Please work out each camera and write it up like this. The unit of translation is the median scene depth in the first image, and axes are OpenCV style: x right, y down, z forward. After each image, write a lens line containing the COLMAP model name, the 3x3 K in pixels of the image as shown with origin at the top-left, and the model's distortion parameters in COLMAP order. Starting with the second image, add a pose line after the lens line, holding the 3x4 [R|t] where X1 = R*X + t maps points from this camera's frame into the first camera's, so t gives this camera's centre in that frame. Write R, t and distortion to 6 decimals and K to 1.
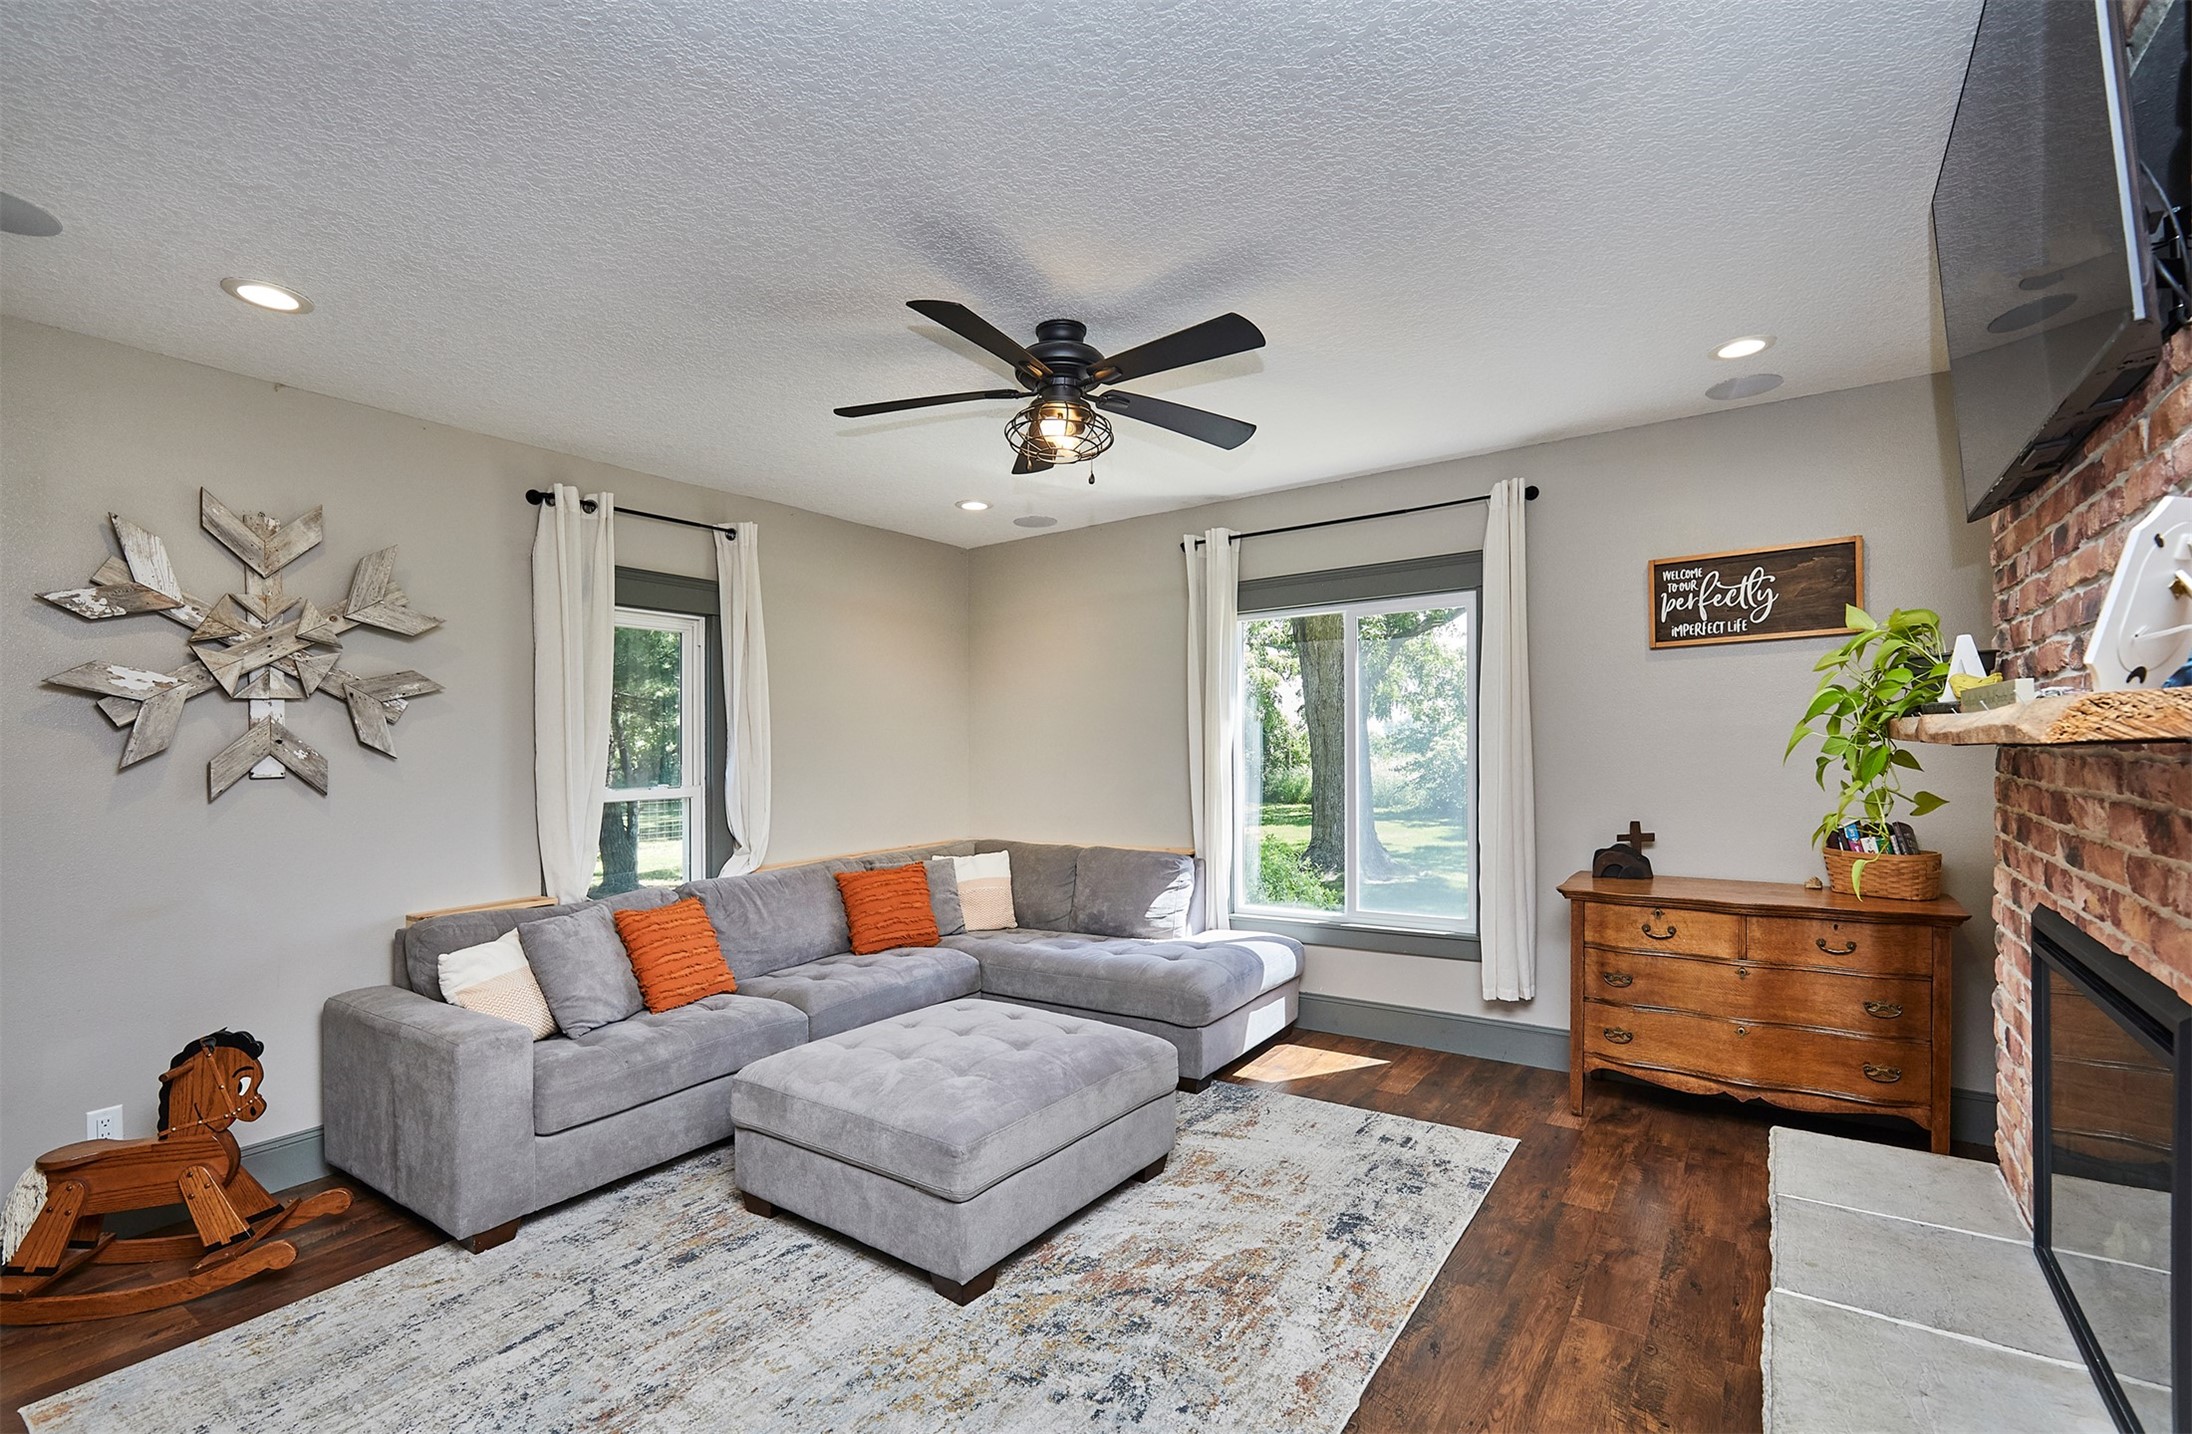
lens RADIAL K [[967.8, 0, 1076.4], [0, 967.8, 737.3], [0, 0, 1]] dist [0.000801, 0.001152]
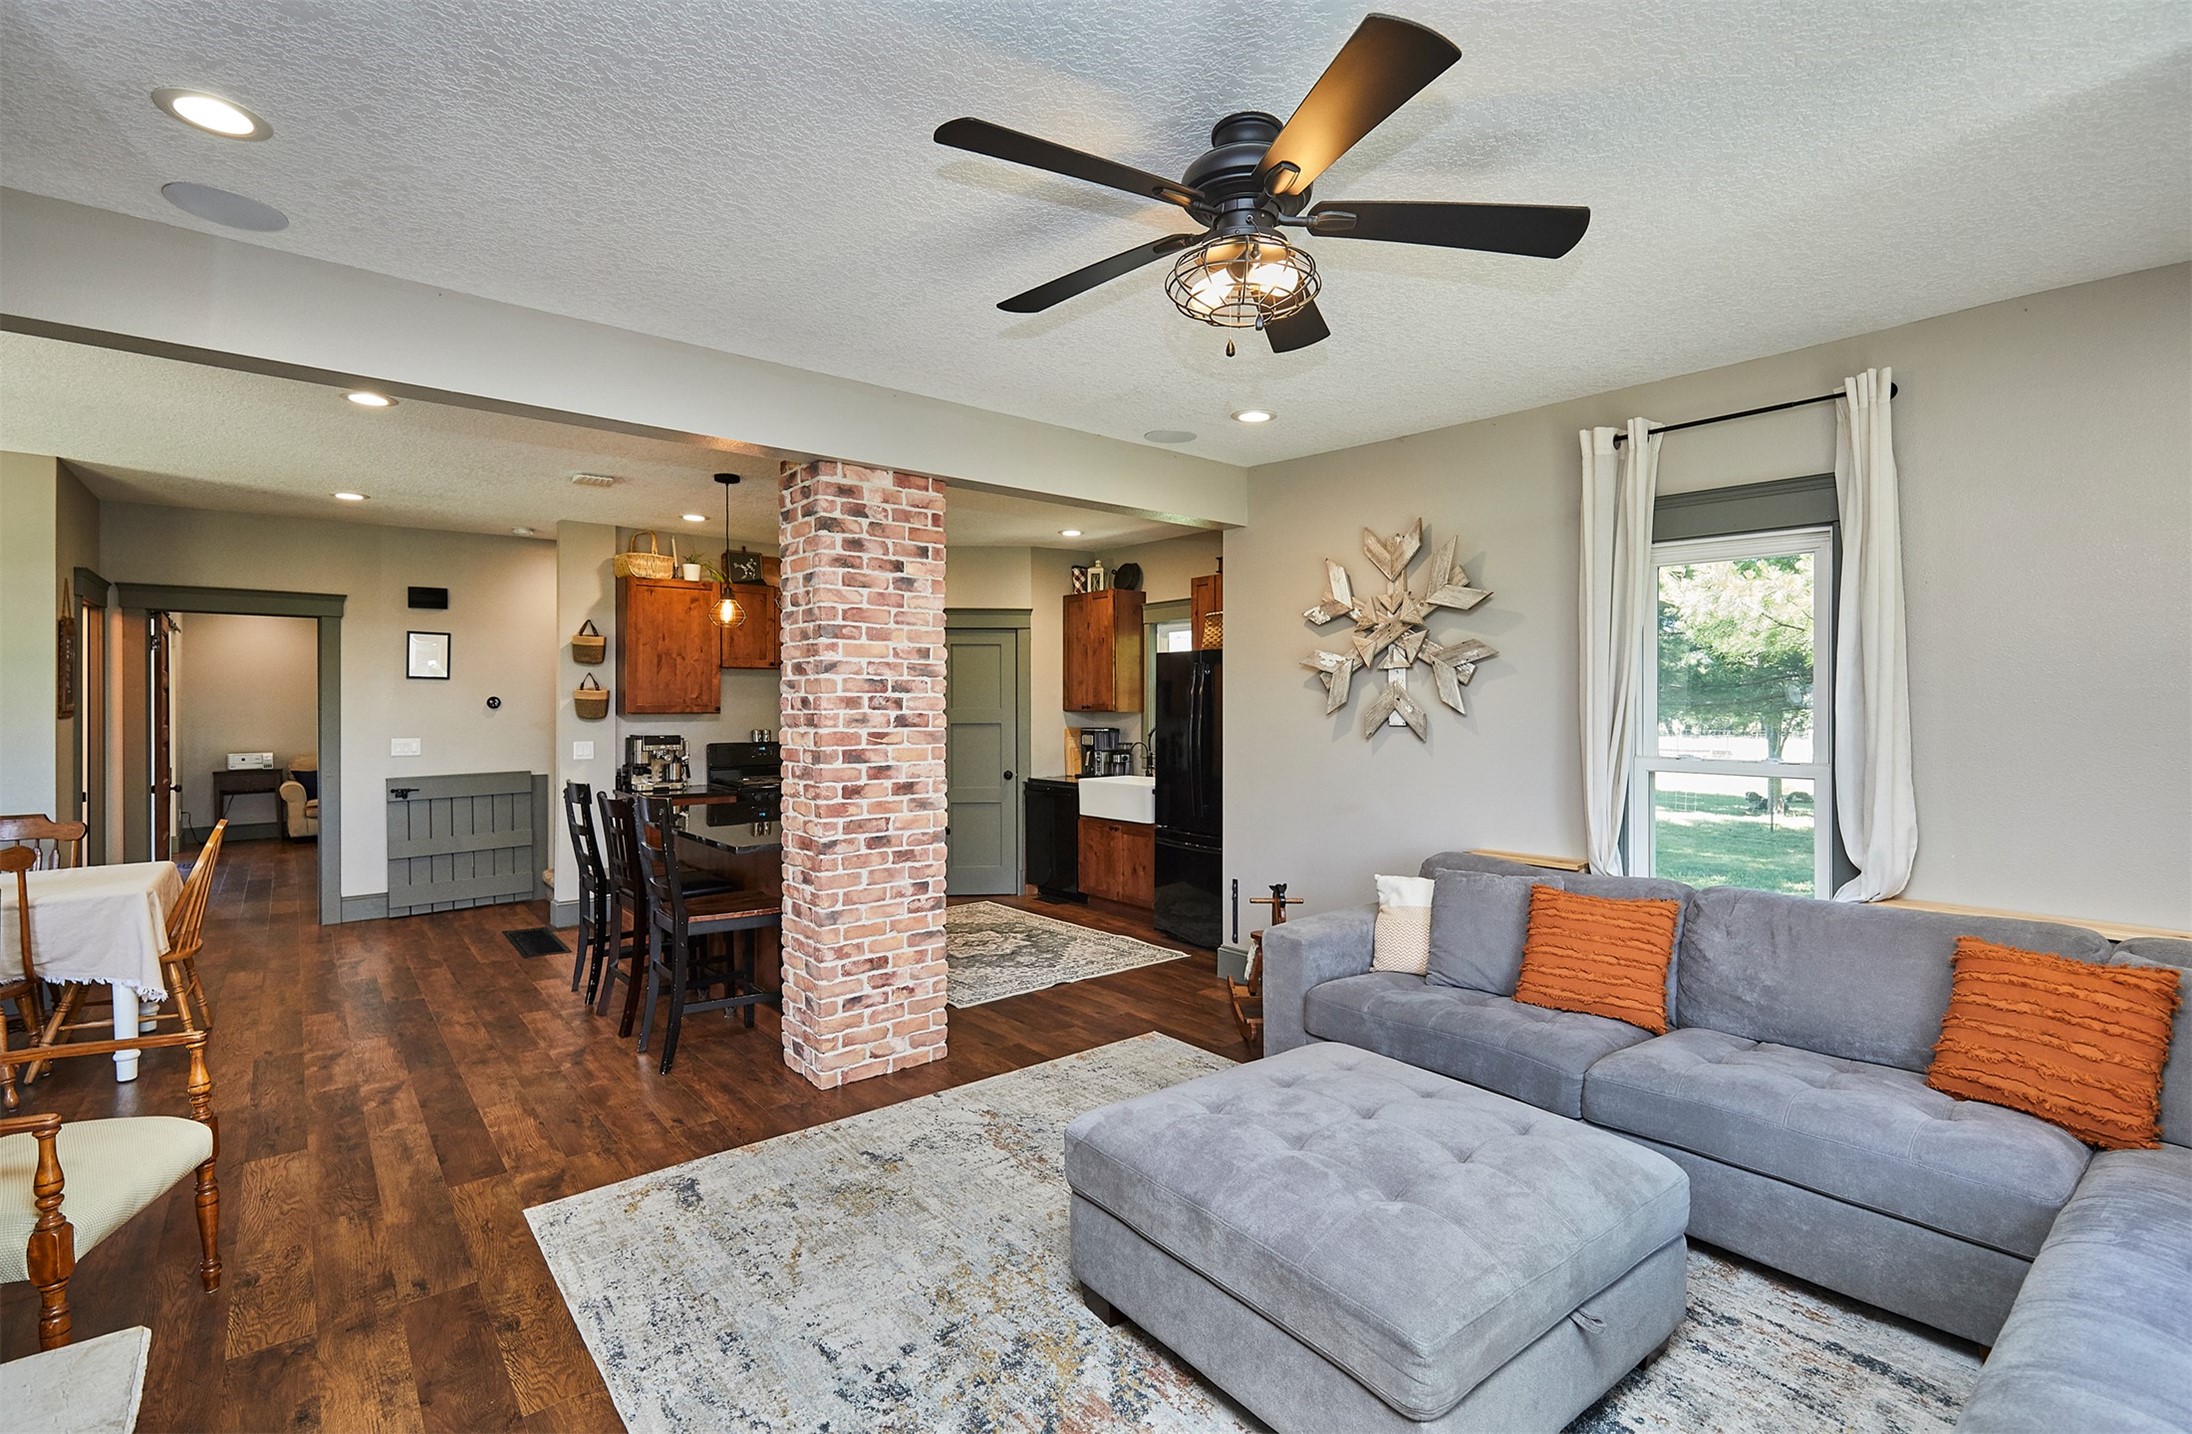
lens RADIAL K [[1035.3, 0, 1176.2], [0, 1035.3, 673.0], [0, 0, 1]] dist [0.002017, -0.000307]
pose [[-0.231642, -0.009950, -0.972750, 0.559833], [0.009183, 0.999881, -0.012414, -0.014927], [0.972758, -0.011808, -0.231523, 0.863091]]
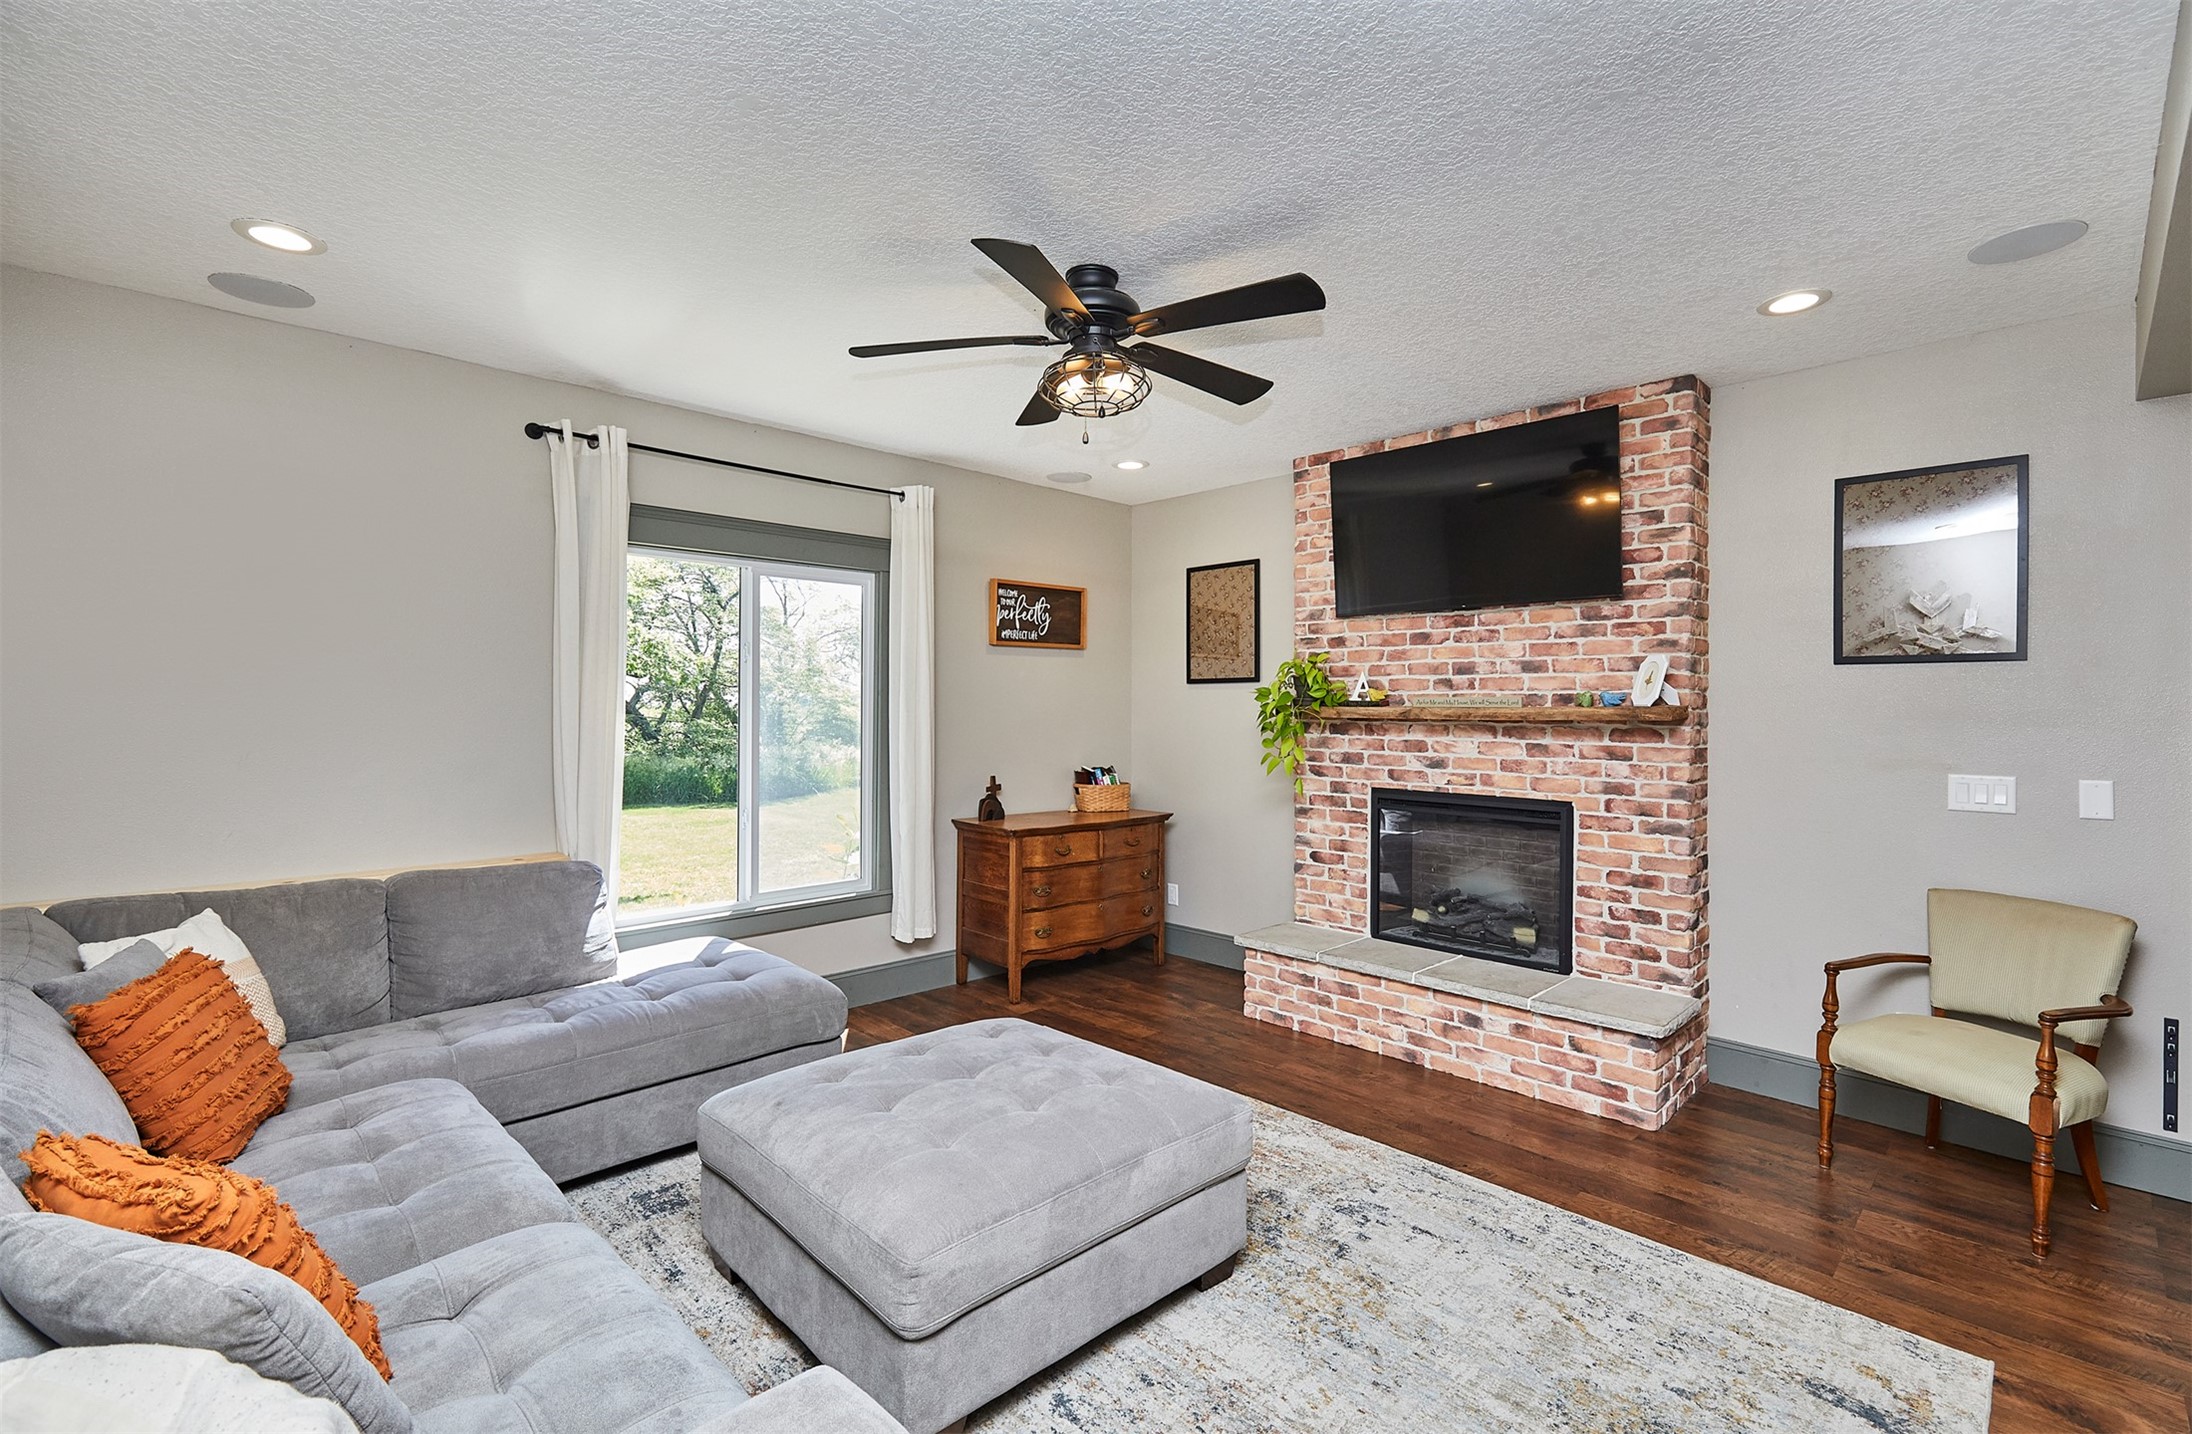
lens RADIAL K [[967.8, 0, 1179.5], [0, 967.8, 715.5], [0, 0, 1]] dist [0.000801, 0.001152]
pose [[0.141209, 0.011264, 0.989916, -0.727343], [-0.020730, 0.999750, -0.008419, 0.011416], [-0.989763, -0.019333, 0.141408, 0.598033]]
